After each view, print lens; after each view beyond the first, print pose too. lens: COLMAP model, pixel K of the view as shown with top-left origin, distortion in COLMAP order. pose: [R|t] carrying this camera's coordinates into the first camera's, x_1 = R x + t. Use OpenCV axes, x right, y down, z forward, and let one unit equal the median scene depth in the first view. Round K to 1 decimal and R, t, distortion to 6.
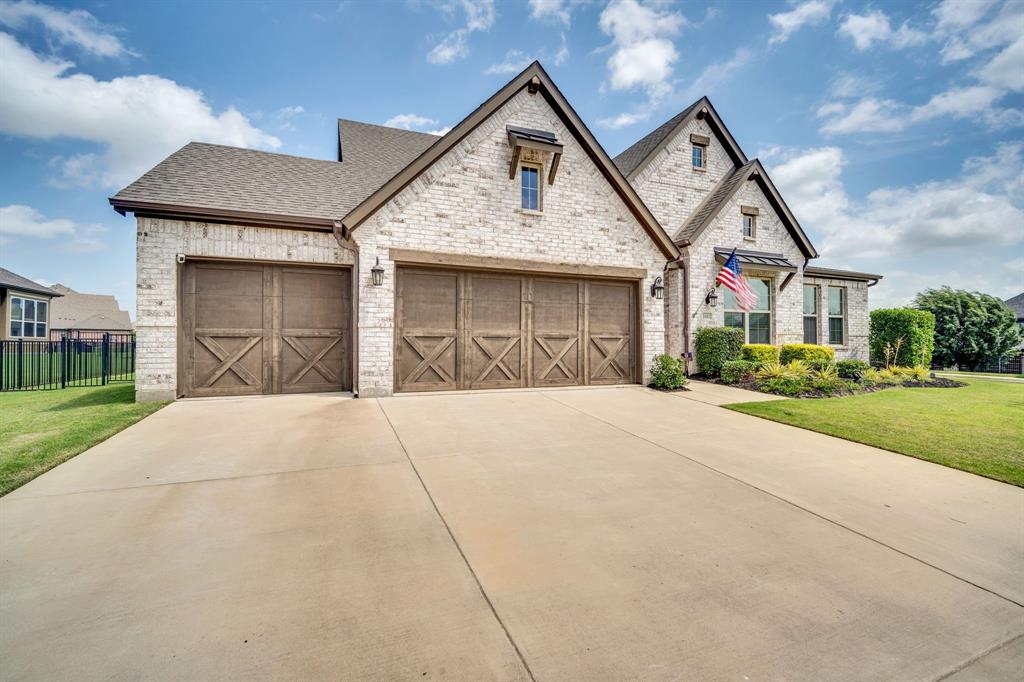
lens RADIAL K [[445.8, 0, 512.0], [0, 445.8, 341.0], [0, 0, 1]] dist [-0.010596, -0.000489]
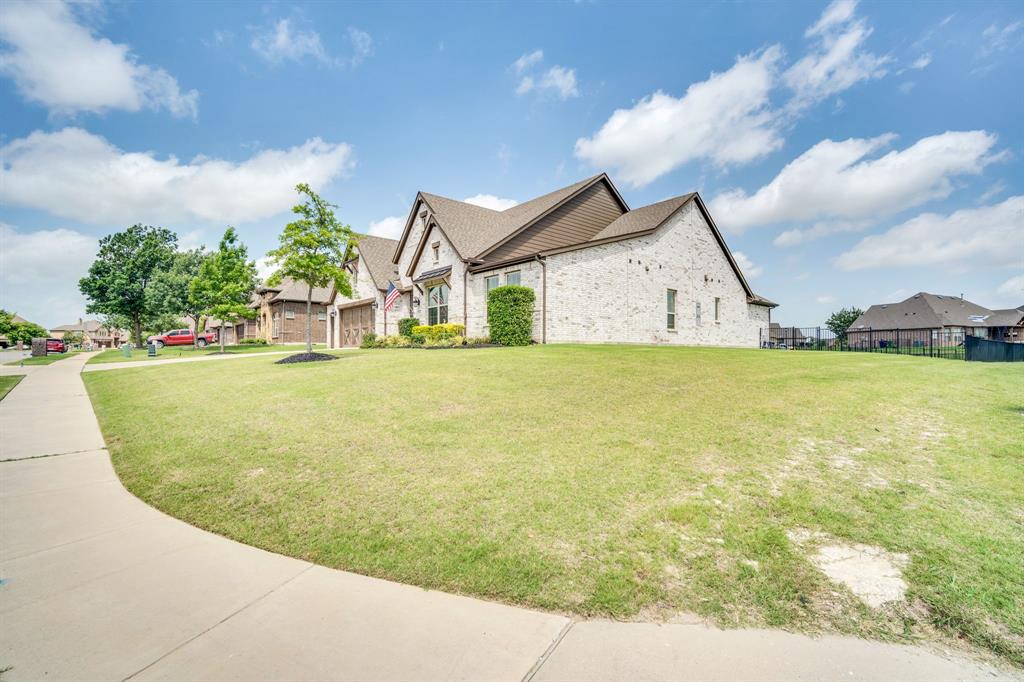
lens RADIAL K [[431.1, 0, 516.5], [0, 431.1, 343.6], [0, 0, 1]] dist [-0.000219, -0.000170]
pose [[0.344518, -0.017877, -0.938610, 2.934045], [0.015362, 0.999792, -0.013403, 0.134942], [0.938654, -0.009802, 0.344721, 1.000213]]
